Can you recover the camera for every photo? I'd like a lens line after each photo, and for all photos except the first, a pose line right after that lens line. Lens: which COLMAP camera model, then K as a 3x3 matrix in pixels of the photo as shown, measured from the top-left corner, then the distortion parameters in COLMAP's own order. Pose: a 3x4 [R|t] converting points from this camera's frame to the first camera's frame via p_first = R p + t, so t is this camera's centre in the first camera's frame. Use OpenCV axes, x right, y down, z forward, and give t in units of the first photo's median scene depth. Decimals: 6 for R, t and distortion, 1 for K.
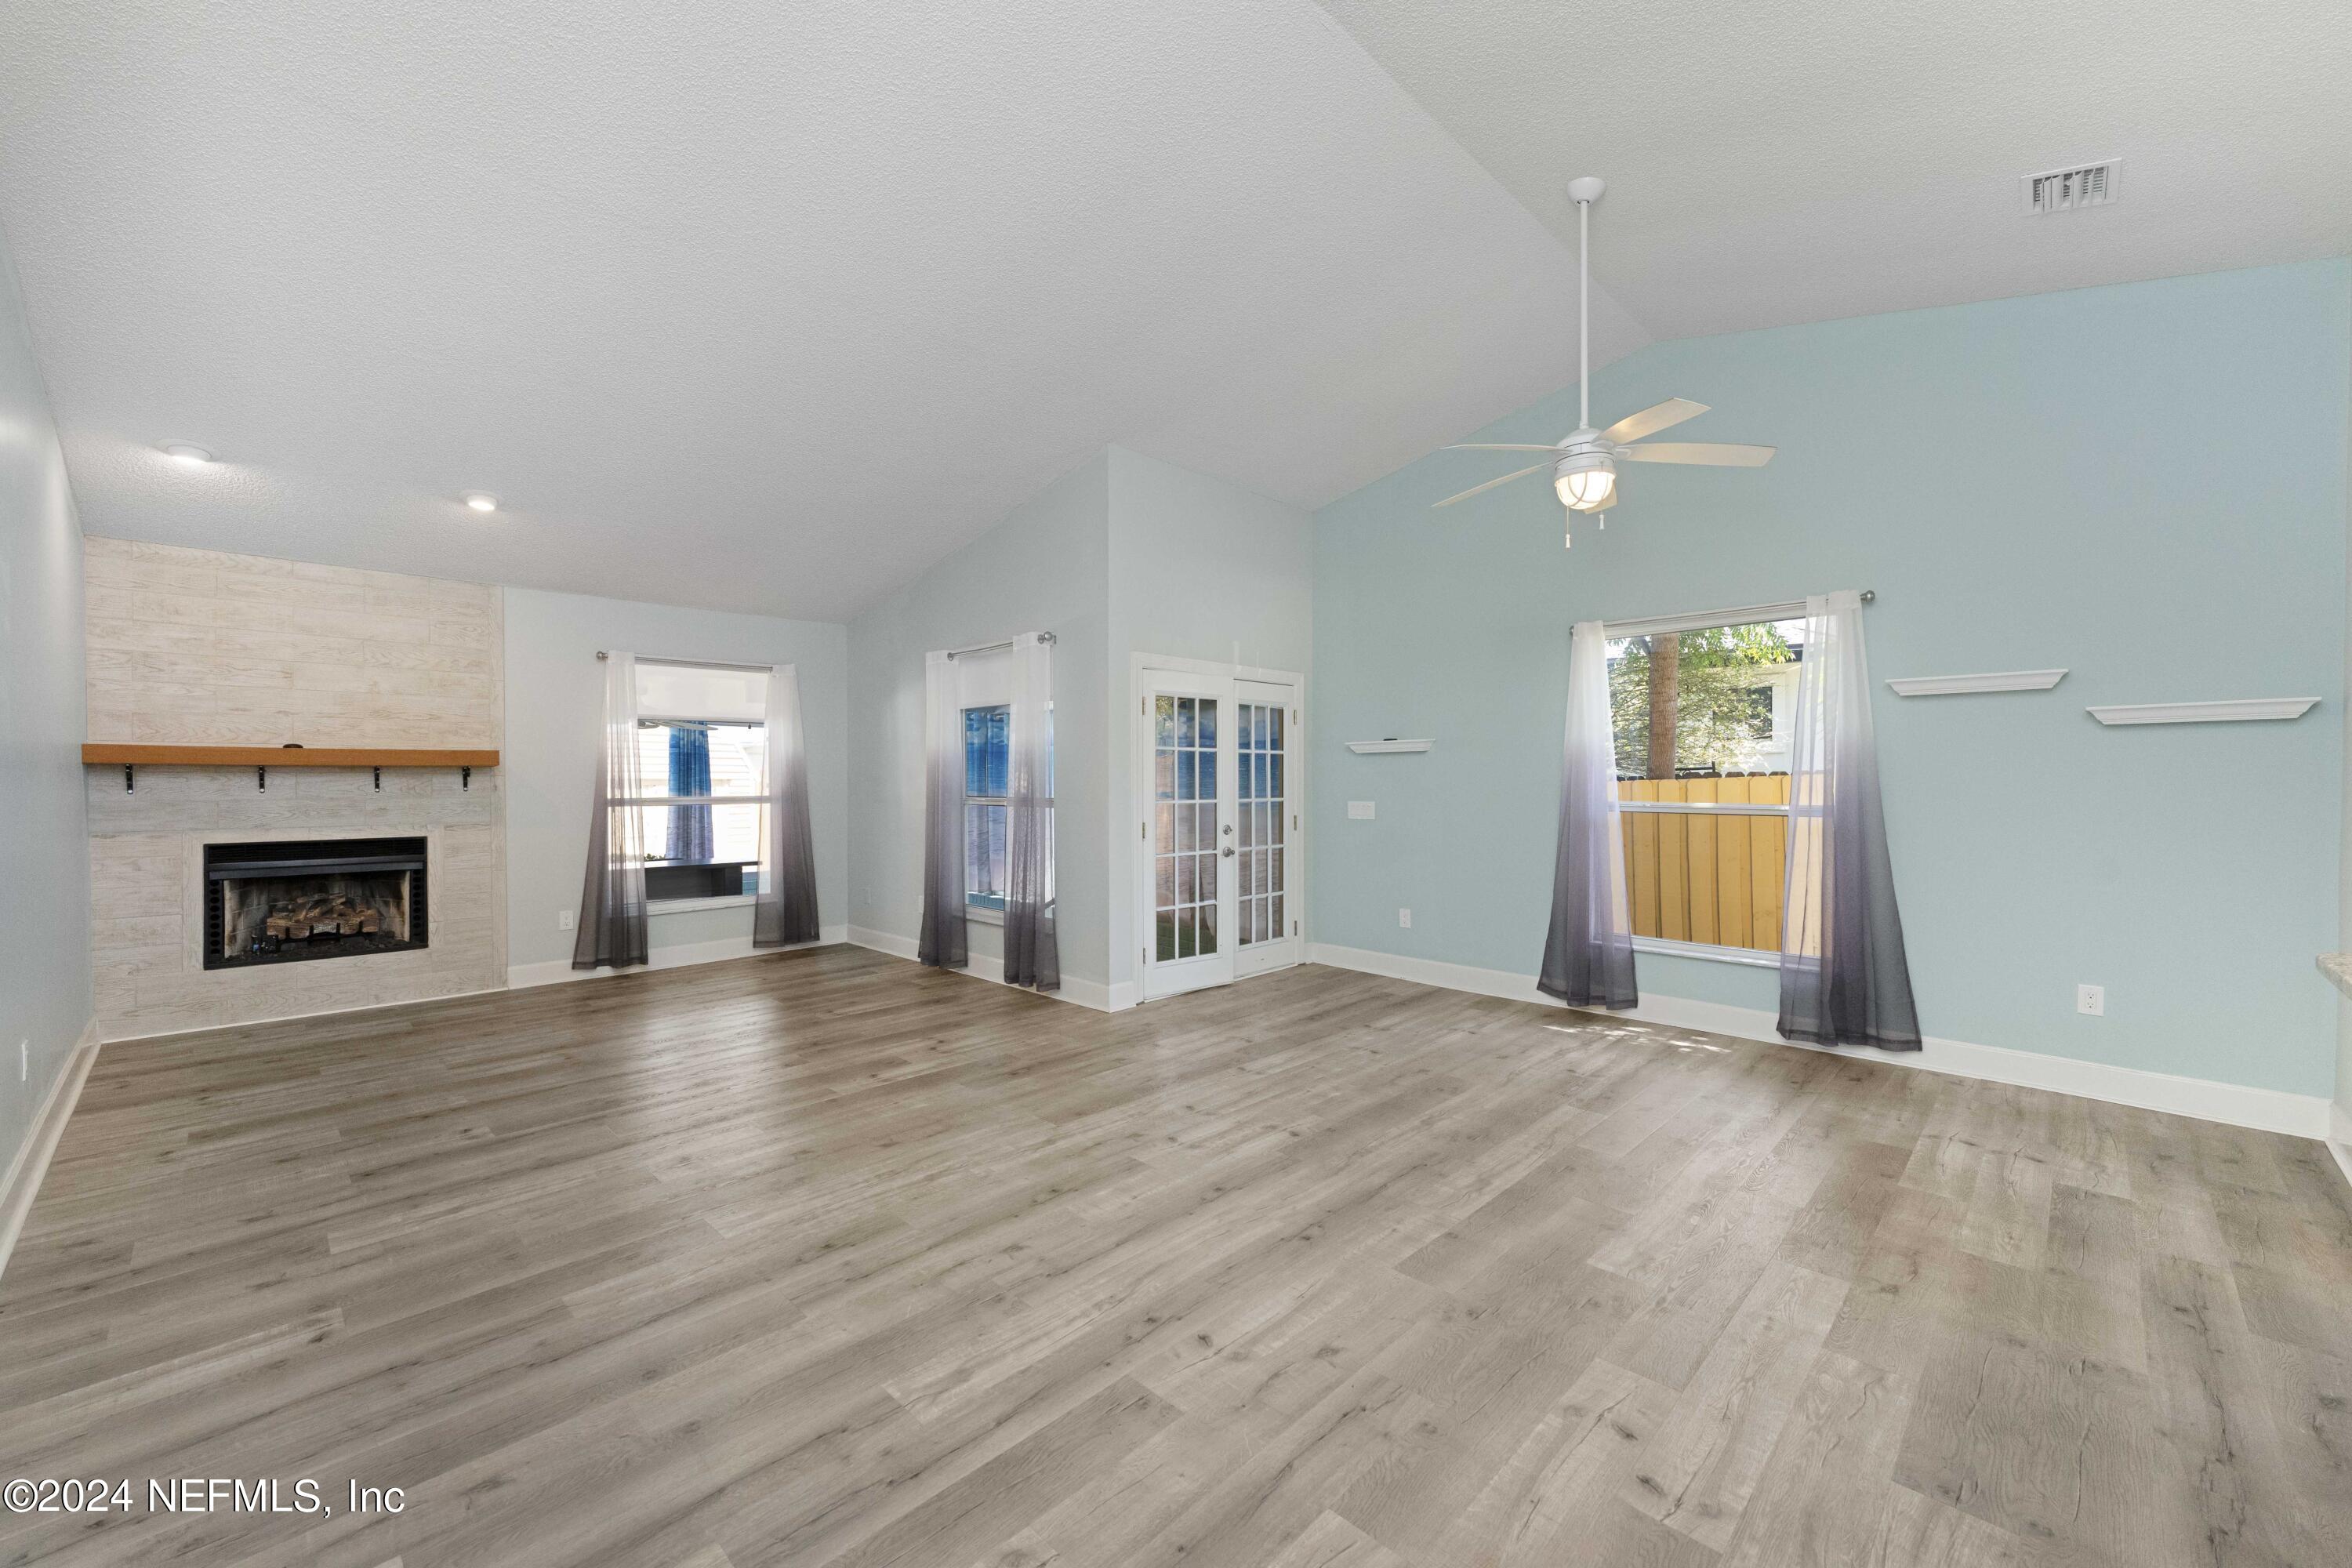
lens RADIAL K [[942.3, 0, 1169.6], [0, 942.3, 780.4], [0, 0, 1]] dist [-0.000894, -0.000074]
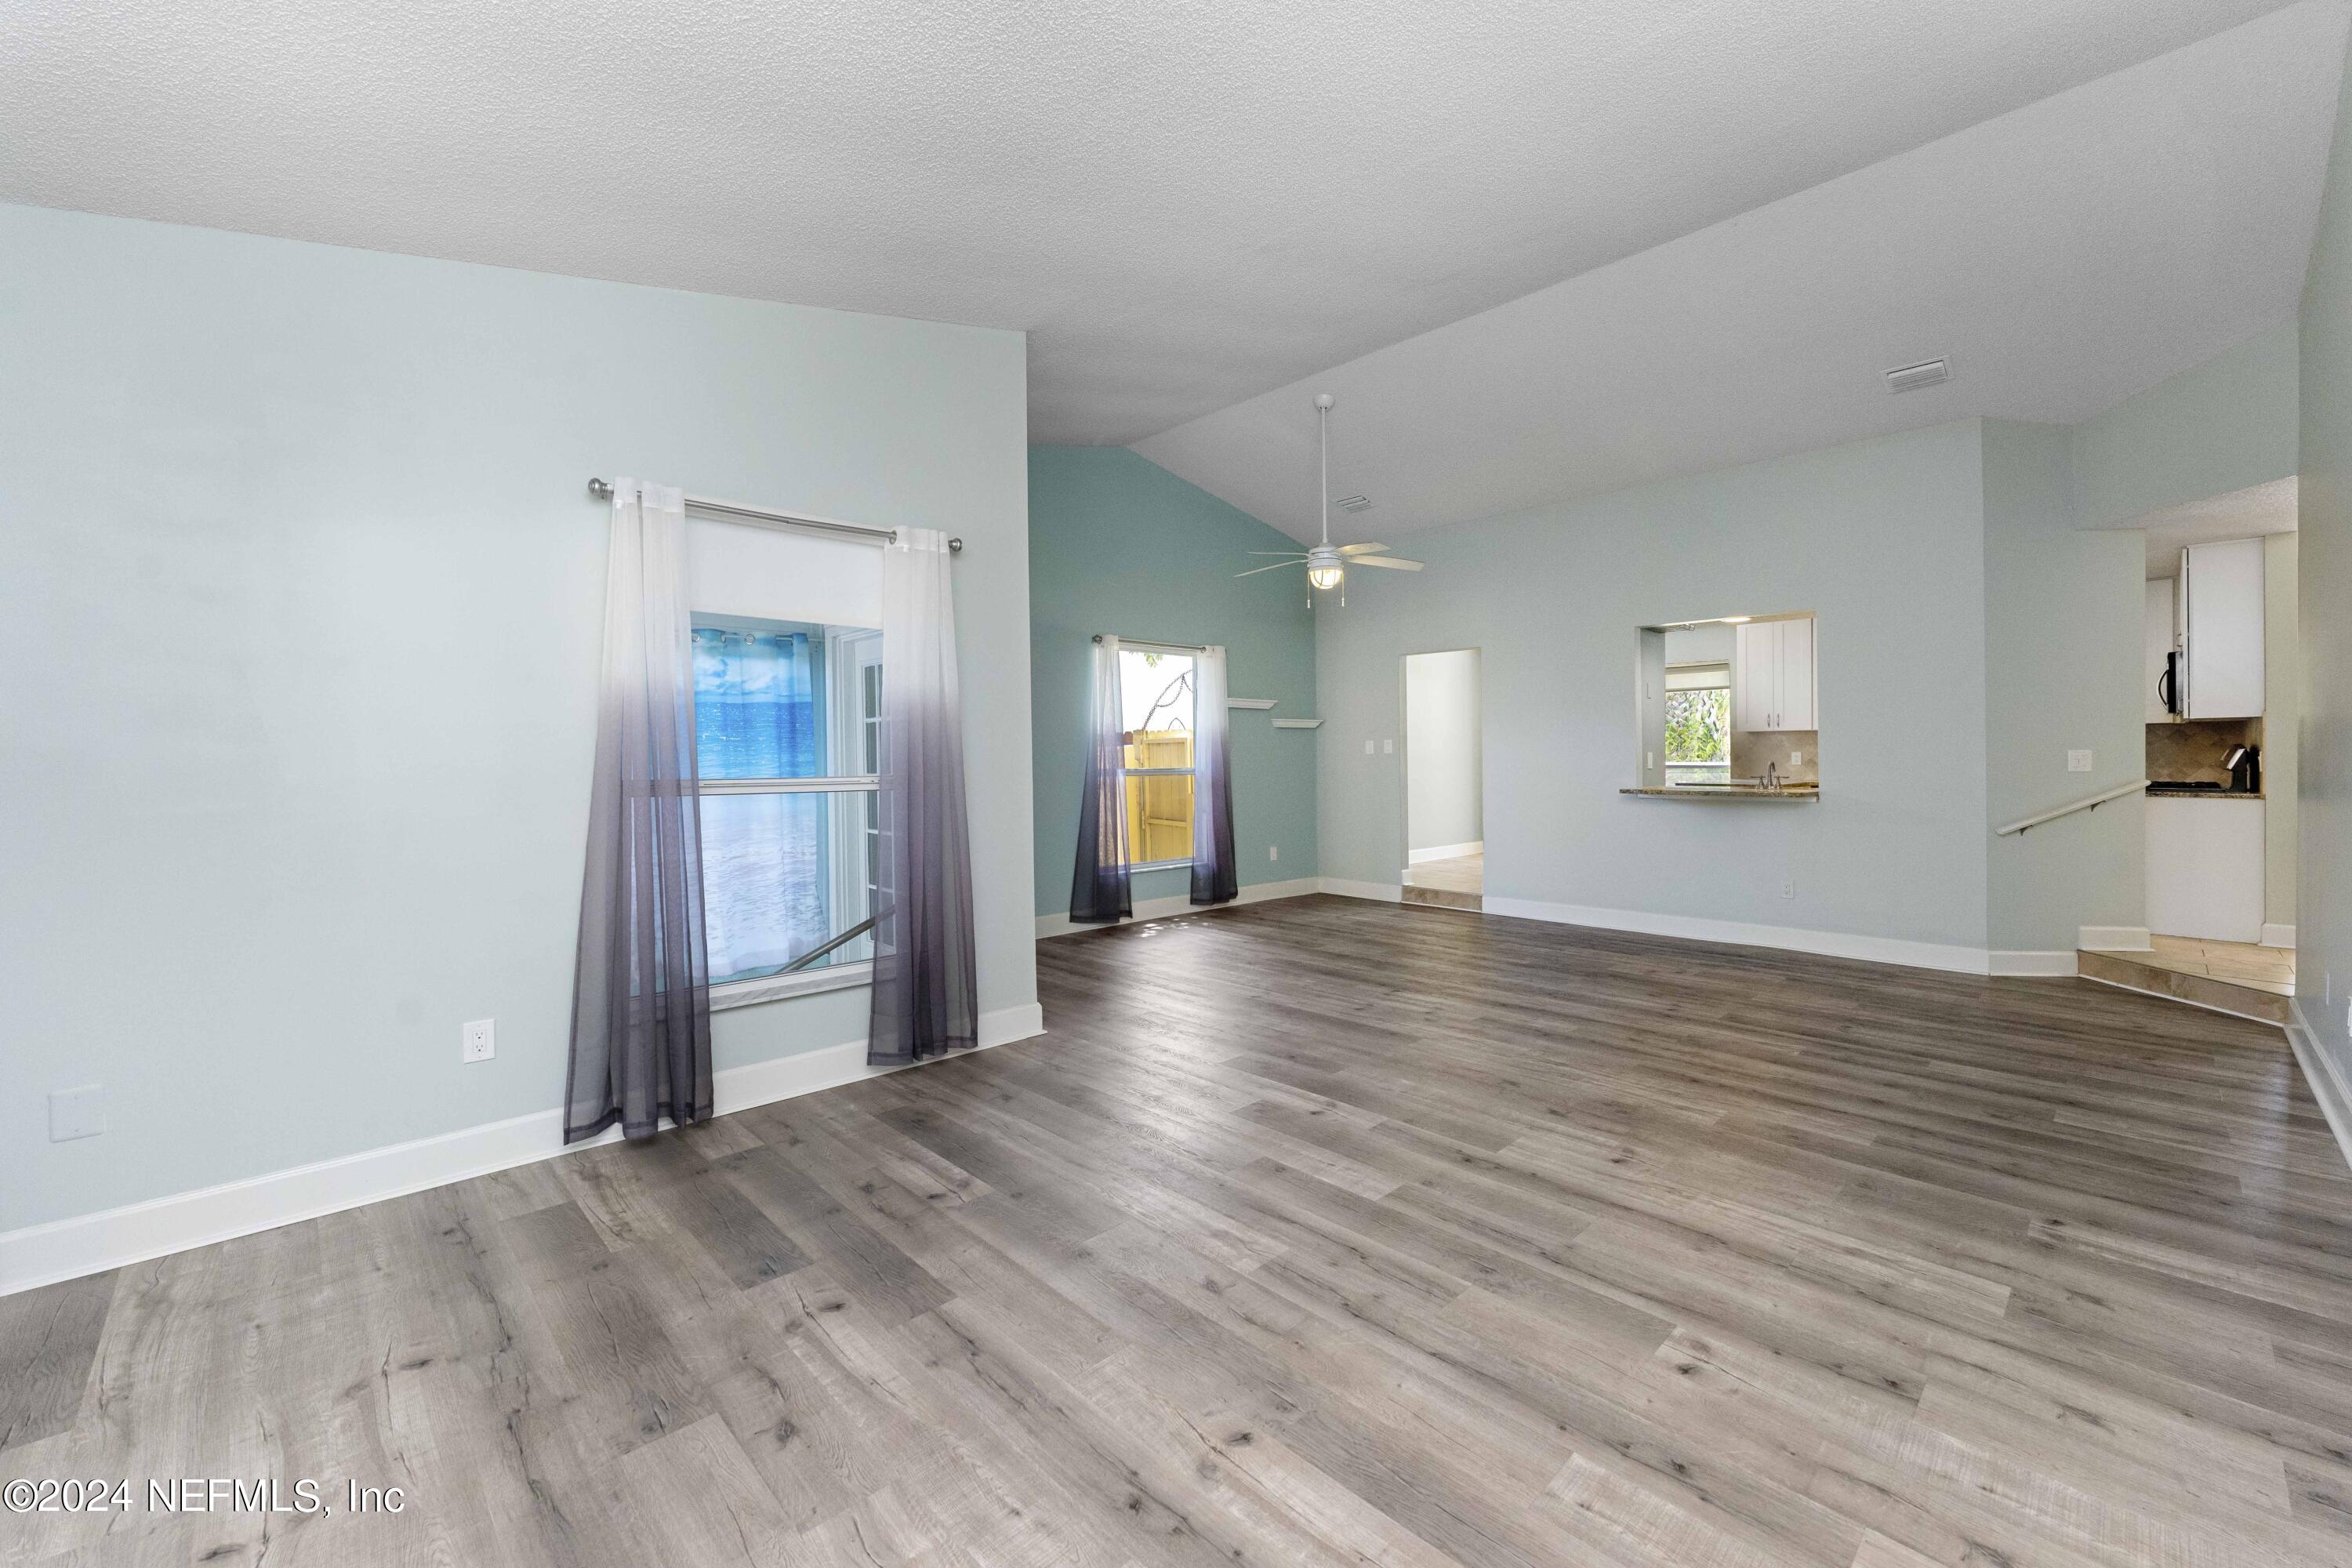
lens RADIAL K [[942.3, 0, 1170.2], [0, 942.3, 772.8], [0, 0, 1]] dist [-0.000894, -0.000074]
pose [[0.021965, -0.013138, 0.999672, -1.619616], [0.009980, 0.999867, 0.012922, 0.019913], [-0.999709, 0.009693, 0.022093, 1.606150]]
